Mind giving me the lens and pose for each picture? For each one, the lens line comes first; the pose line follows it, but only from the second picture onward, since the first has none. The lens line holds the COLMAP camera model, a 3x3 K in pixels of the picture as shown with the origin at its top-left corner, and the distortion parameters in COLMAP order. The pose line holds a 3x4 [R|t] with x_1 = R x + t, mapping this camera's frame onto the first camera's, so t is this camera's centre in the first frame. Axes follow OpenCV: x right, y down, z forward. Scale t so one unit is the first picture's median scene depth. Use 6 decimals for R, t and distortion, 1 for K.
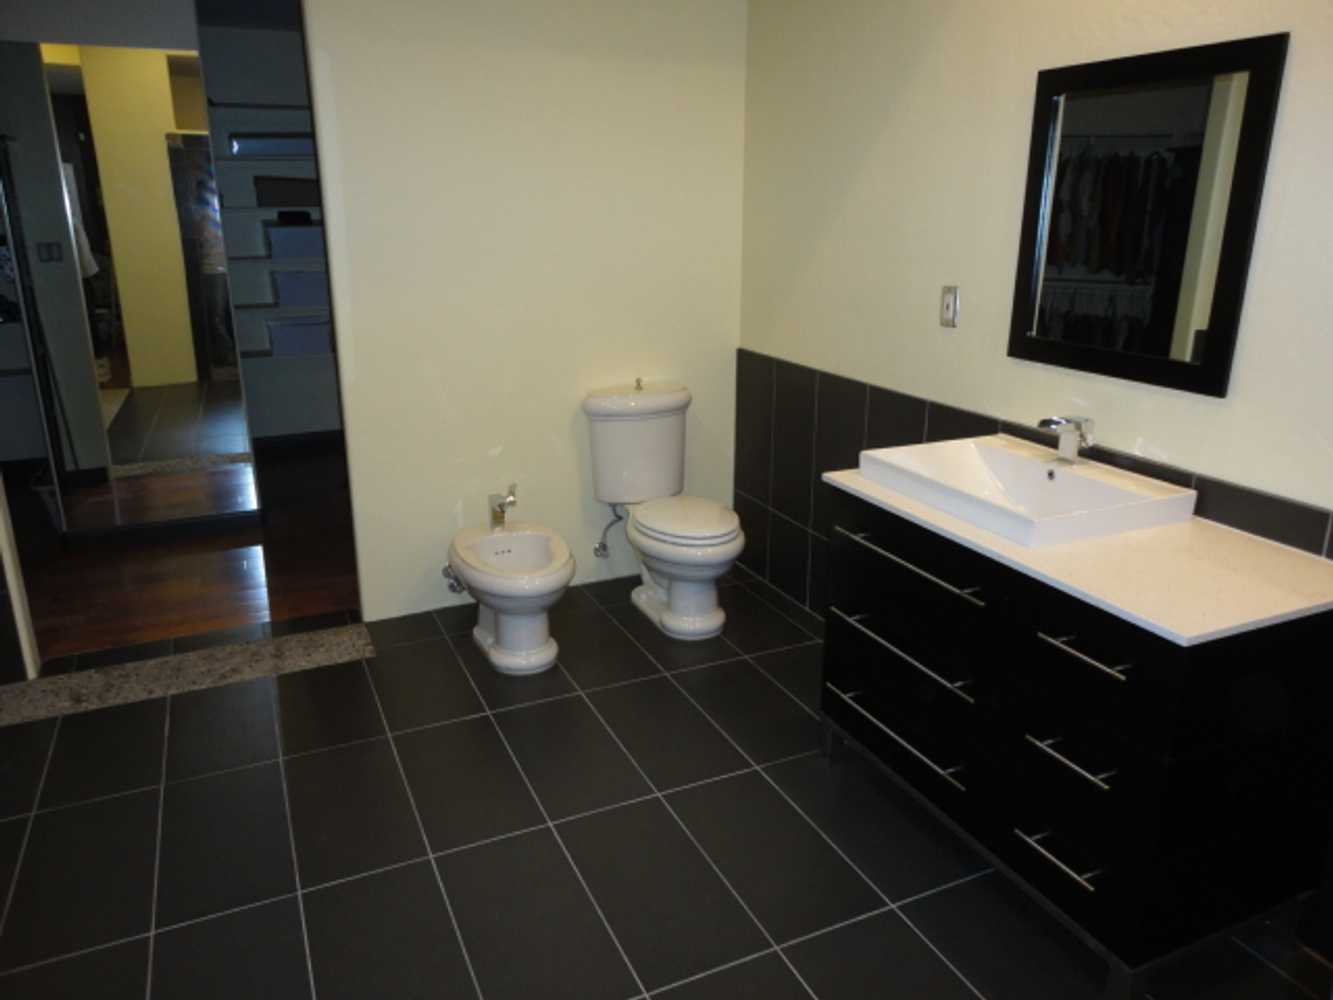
lens RADIAL K [[970.3, 0, 657.6], [0, 970.3, 491.7], [0, 0, 1]] dist [0.000970, 0.002917]
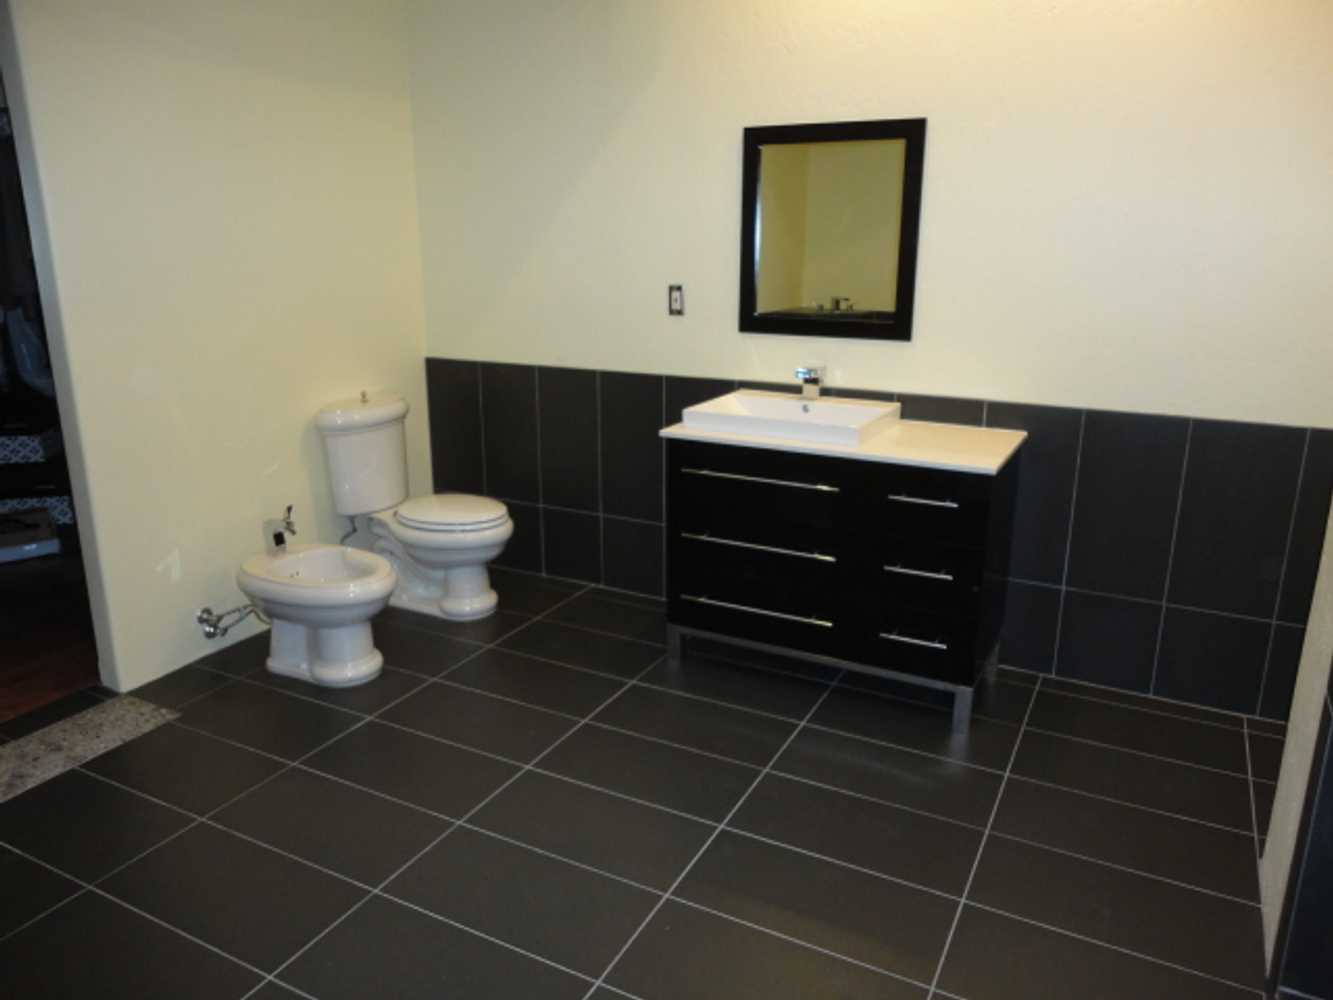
lens RADIAL K [[970.3, 0, 657.6], [0, 970.3, 491.7], [0, 0, 1]] dist [0.000970, 0.002917]
pose [[0.793128, -0.160450, 0.587540, -0.445270], [0.177064, 0.983753, 0.029629, 0.015502], [-0.582748, 0.080532, 0.808653, -0.015112]]
